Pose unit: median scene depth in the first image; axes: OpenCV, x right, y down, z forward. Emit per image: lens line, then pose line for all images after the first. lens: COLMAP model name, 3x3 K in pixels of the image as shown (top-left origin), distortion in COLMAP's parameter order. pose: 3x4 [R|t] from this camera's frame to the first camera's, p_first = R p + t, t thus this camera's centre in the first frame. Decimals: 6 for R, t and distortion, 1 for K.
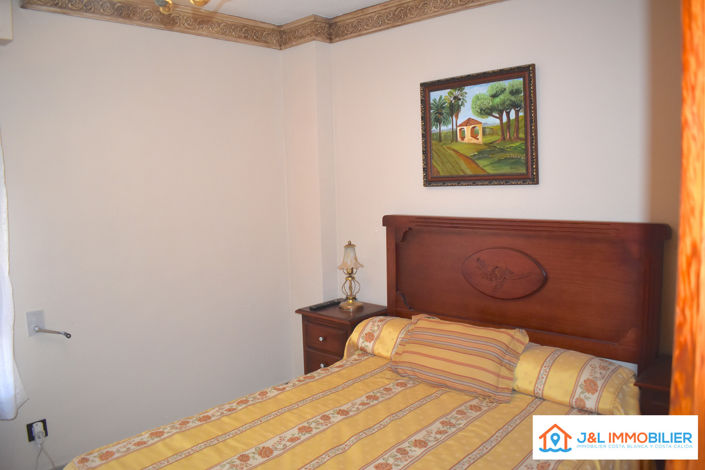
lens RADIAL K [[547.5, 0, 347.7], [0, 547.5, 234.1], [0, 0, 1]] dist [-0.100279, 0.019101]
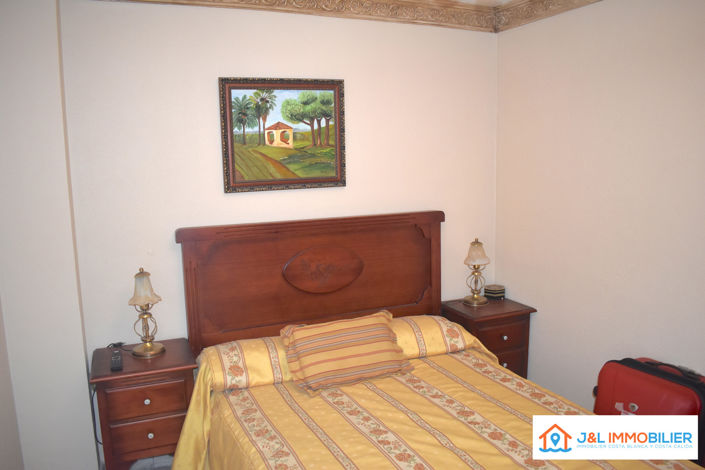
lens RADIAL K [[547.5, 0, 348.4], [0, 547.5, 234.6], [0, 0, 1]] dist [-0.100279, 0.019101]
pose [[0.405616, -0.108142, 0.907624, -0.664592], [0.105248, 0.991898, 0.071148, -0.067723], [-0.907964, 0.066667, 0.413711, 0.493135]]
